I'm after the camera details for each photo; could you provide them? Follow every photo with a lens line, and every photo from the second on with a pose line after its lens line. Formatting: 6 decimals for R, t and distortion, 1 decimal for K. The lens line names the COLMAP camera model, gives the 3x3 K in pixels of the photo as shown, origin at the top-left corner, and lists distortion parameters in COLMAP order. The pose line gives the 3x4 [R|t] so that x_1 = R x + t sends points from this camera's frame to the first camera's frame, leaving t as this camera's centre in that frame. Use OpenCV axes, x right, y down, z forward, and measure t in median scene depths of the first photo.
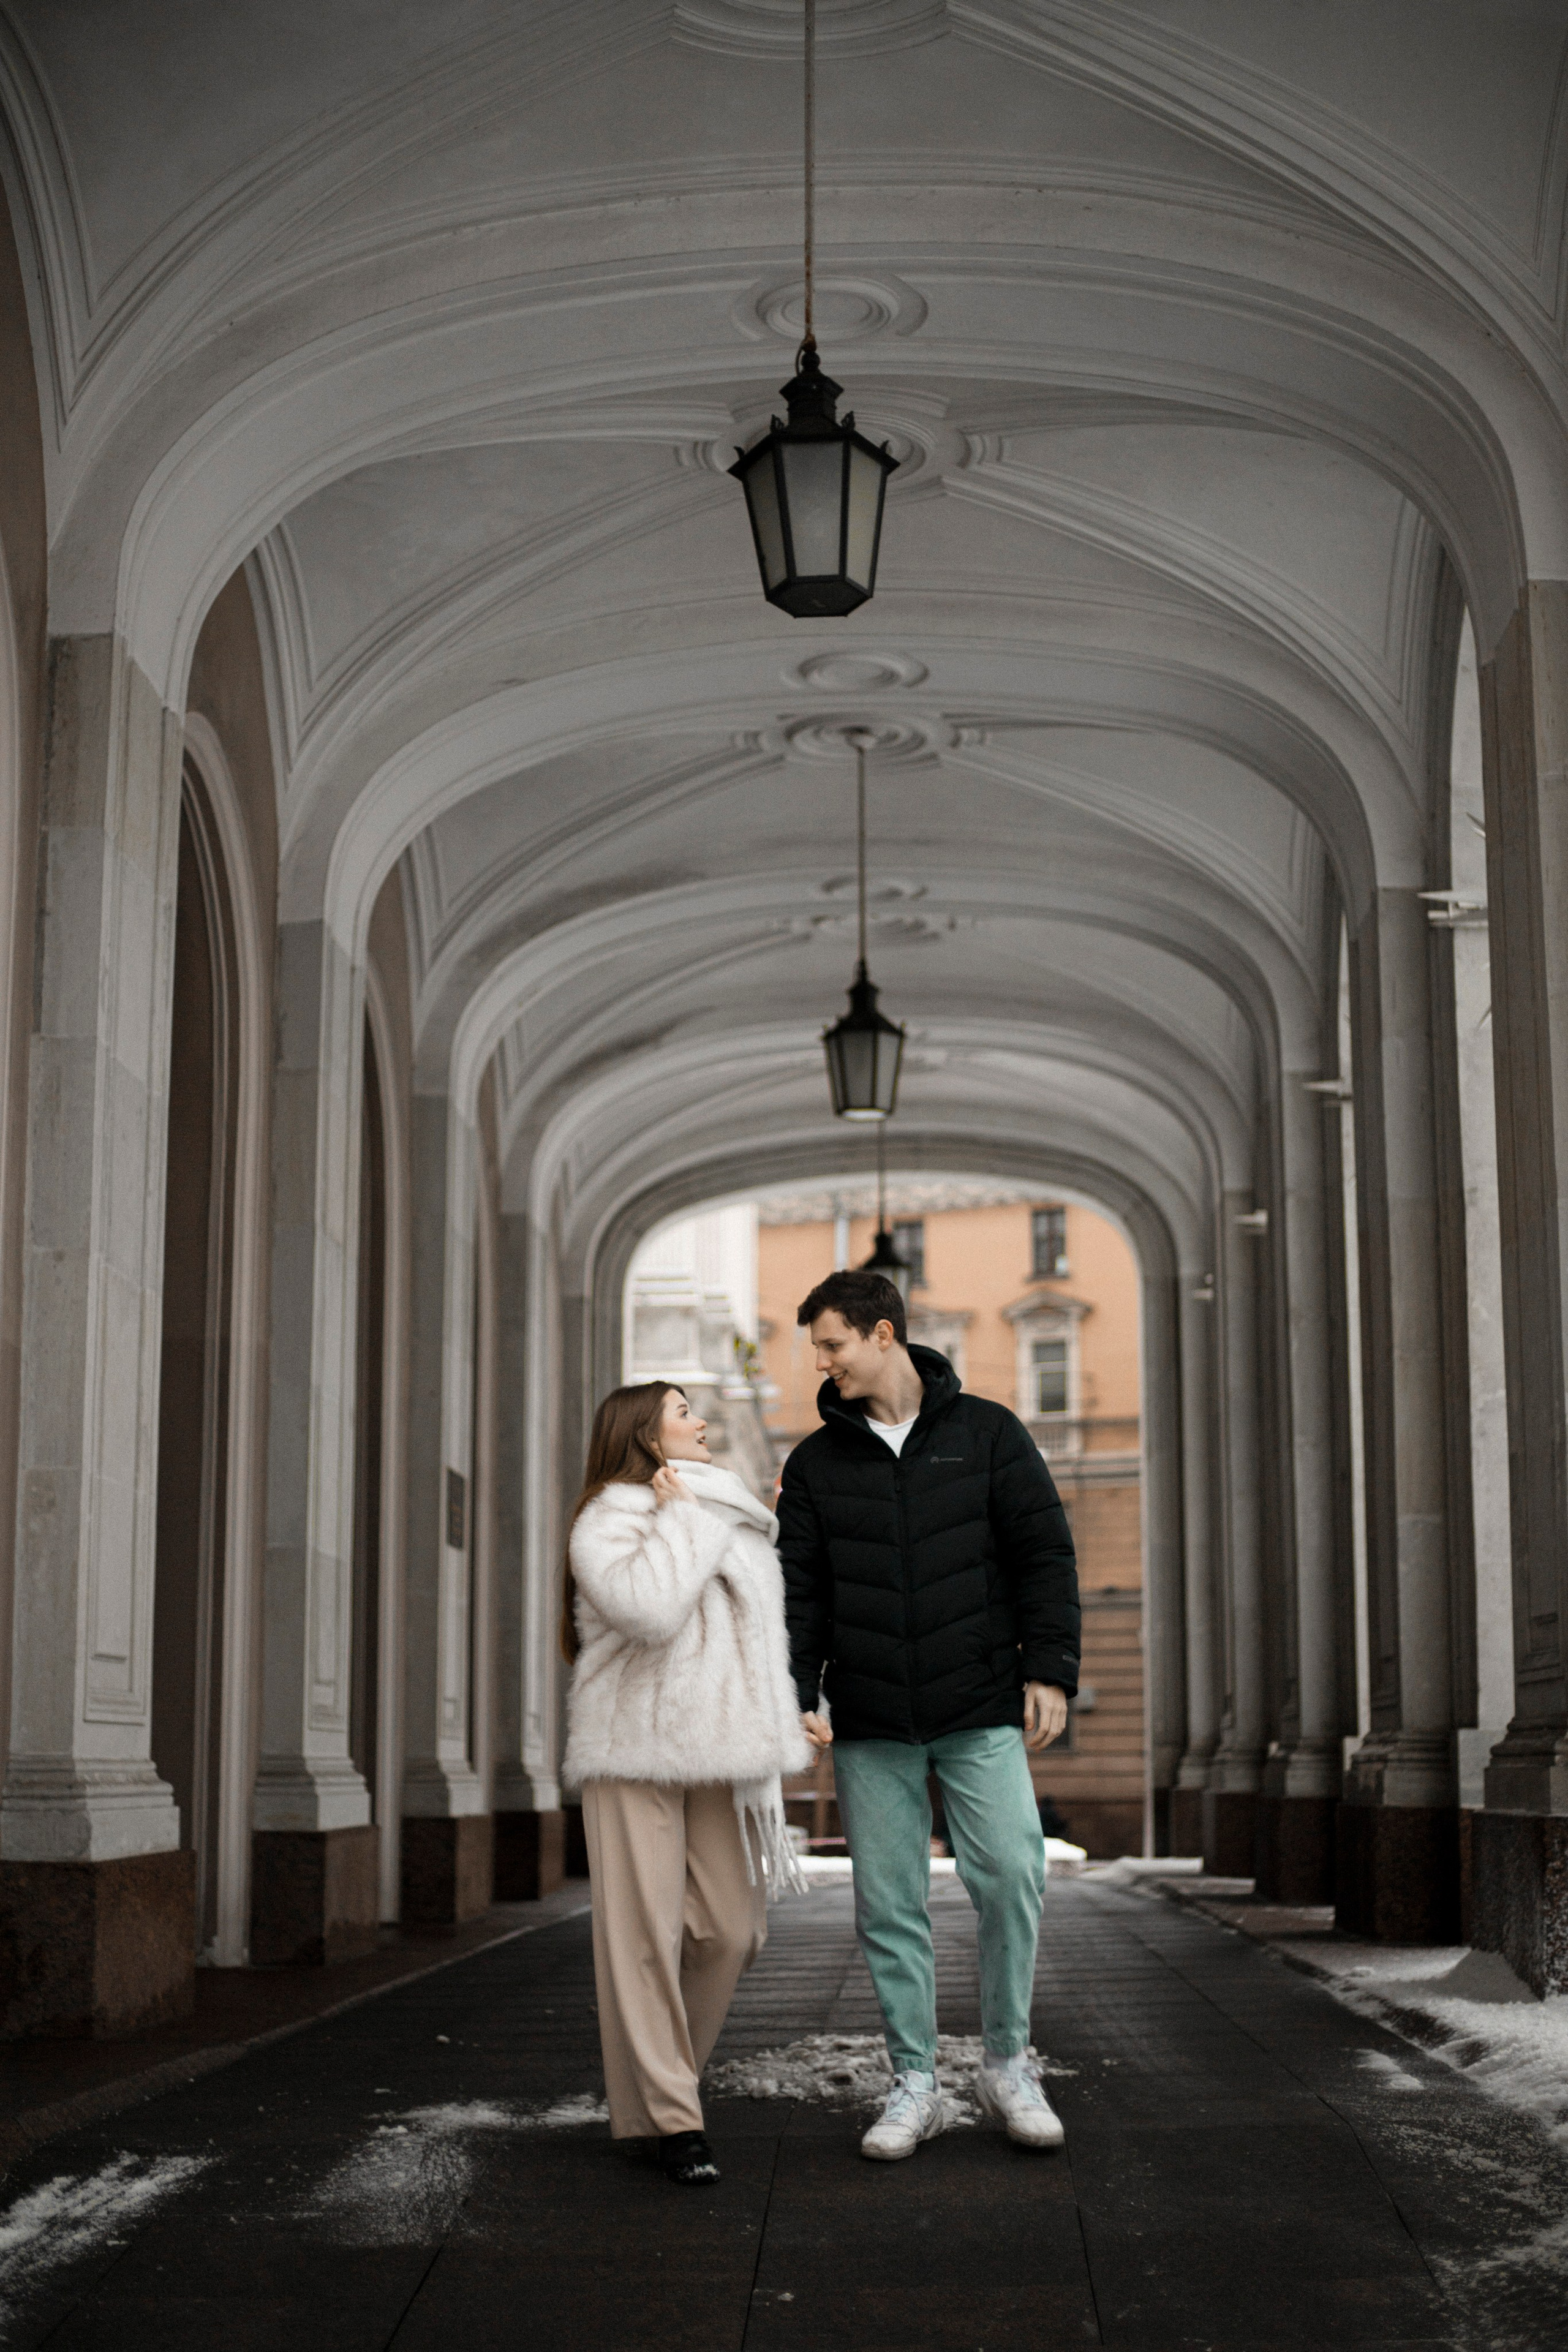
lens RADIAL K [[3433.9, 0, 777.4], [0, 3433.9, 1184.5], [0, 0, 1]] dist [-0.112668, 0.000000]
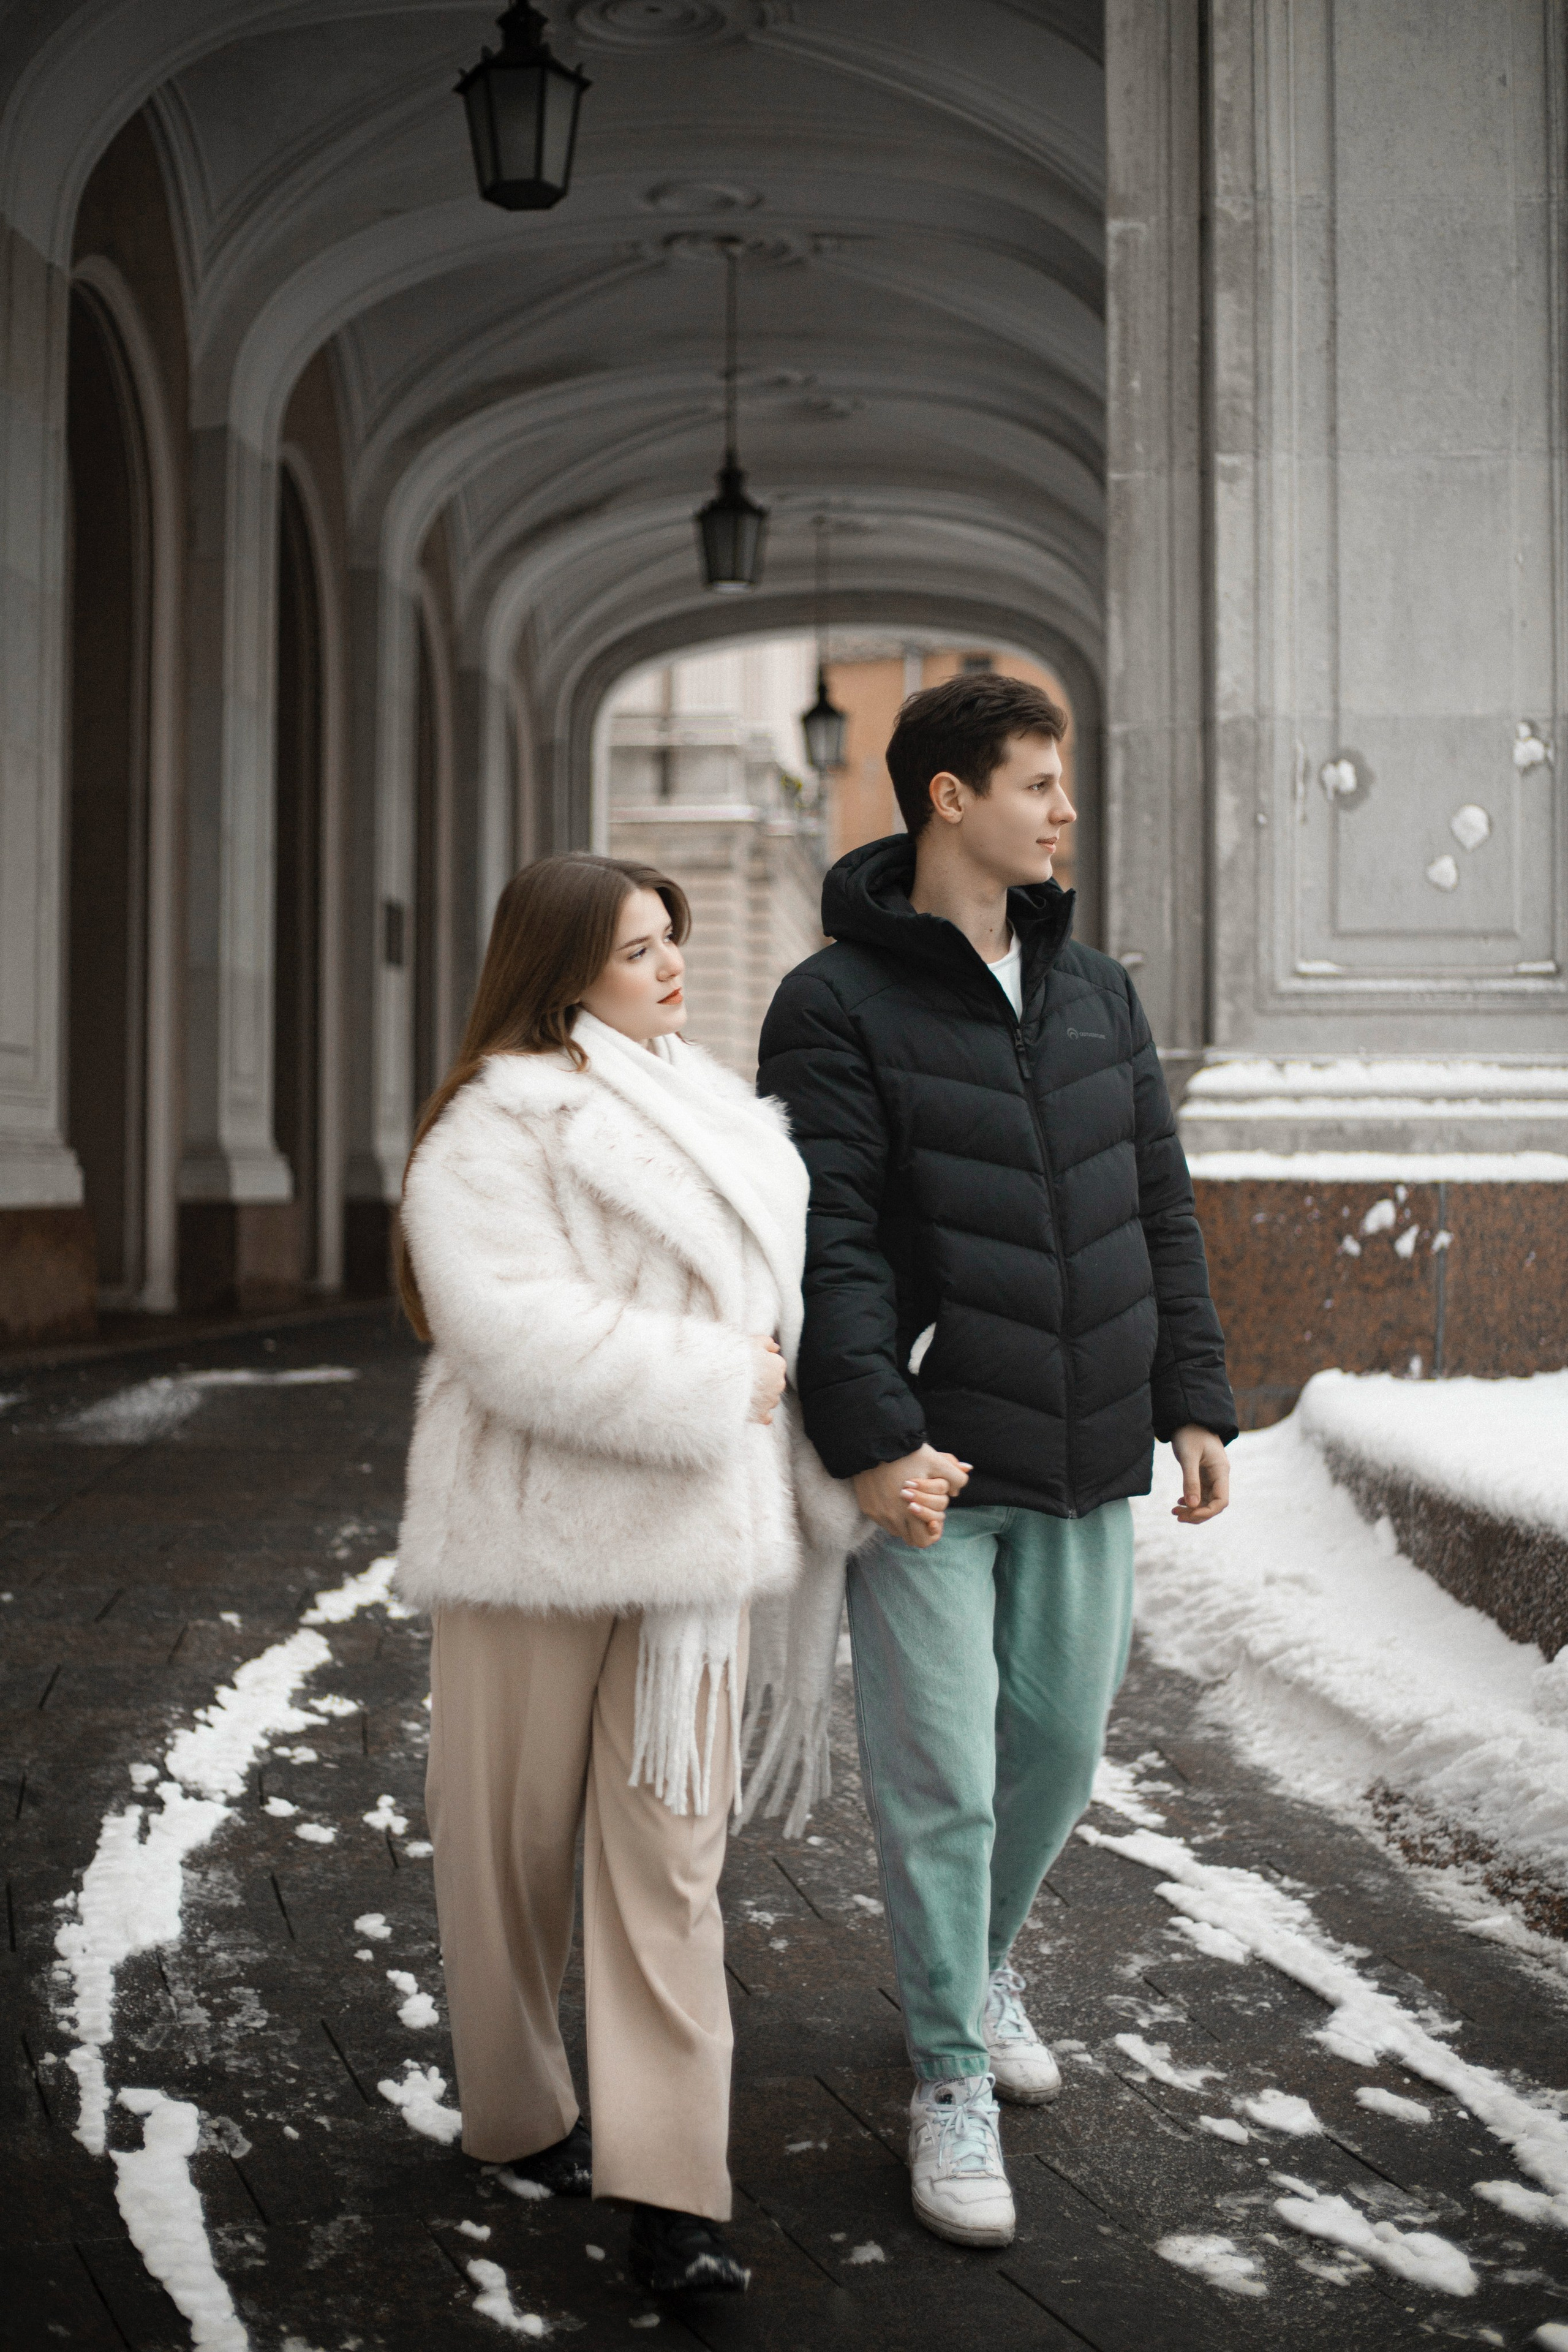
lens RADIAL K [[3433.9, 0, 787.7], [0, 3433.9, 1172.7], [0, 0, 1]] dist [-0.112668, 0.000000]
pose [[0.999543, 0.004849, -0.029836, 0.087737], [0.000000, 0.987049, 0.160421, -0.011861], [0.030227, -0.160347, 0.986598, -0.161552]]
